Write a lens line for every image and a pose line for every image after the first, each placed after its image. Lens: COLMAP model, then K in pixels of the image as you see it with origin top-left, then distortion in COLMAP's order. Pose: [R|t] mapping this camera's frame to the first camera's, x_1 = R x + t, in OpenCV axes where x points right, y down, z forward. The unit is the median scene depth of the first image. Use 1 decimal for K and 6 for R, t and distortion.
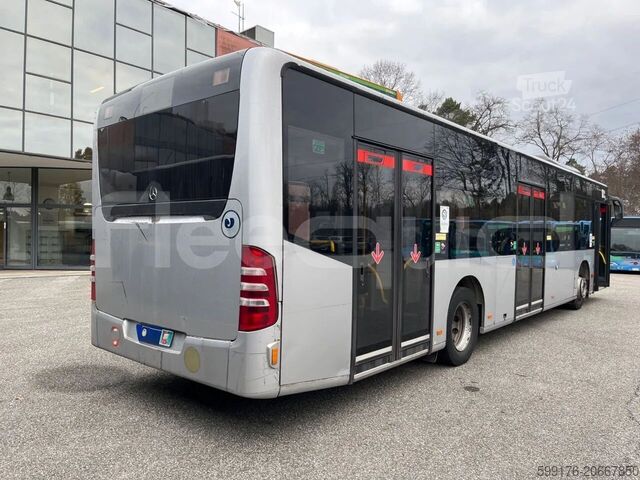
lens RADIAL K [[482.4, 0, 303.6], [0, 482.4, 239.3], [0, 0, 1]] dist [0.016329, 0.000879]
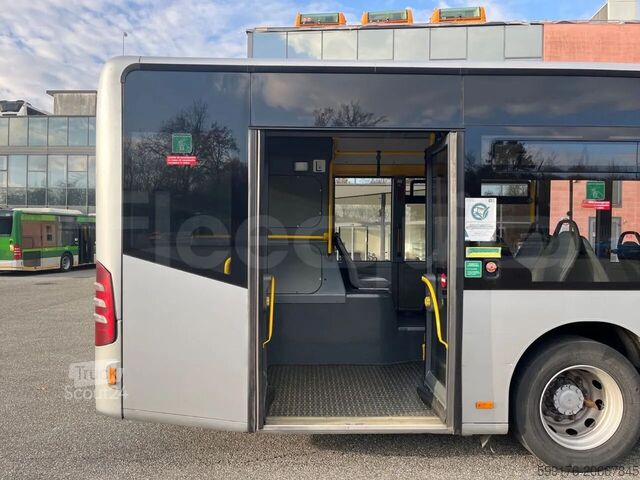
lens RADIAL K [[468.4, 0, 302.0], [0, 468.4, 246.9], [0, 0, 1]] dist [-0.022751, -0.001814]
pose [[0.667551, -0.017956, -0.744348, 0.599309], [-0.005922, 0.999550, -0.029423, 0.007475], [0.744541, 0.024049, 0.667144, 0.441322]]
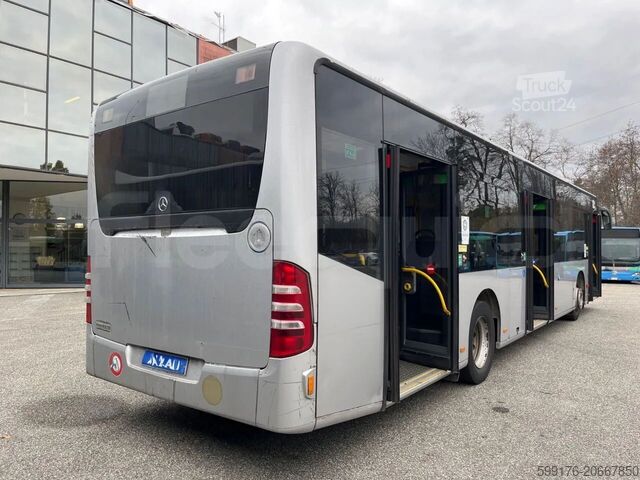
lens RADIAL K [[480.3, 0, 309.1], [0, 480.3, 240.4], [0, 0, 1]] dist [0.052566, -0.074713]
pose [[0.998052, -0.009731, 0.061626, -0.077432], [0.011263, 0.999635, -0.024556, -0.001403], [-0.061364, 0.025203, 0.997797, 0.072256]]
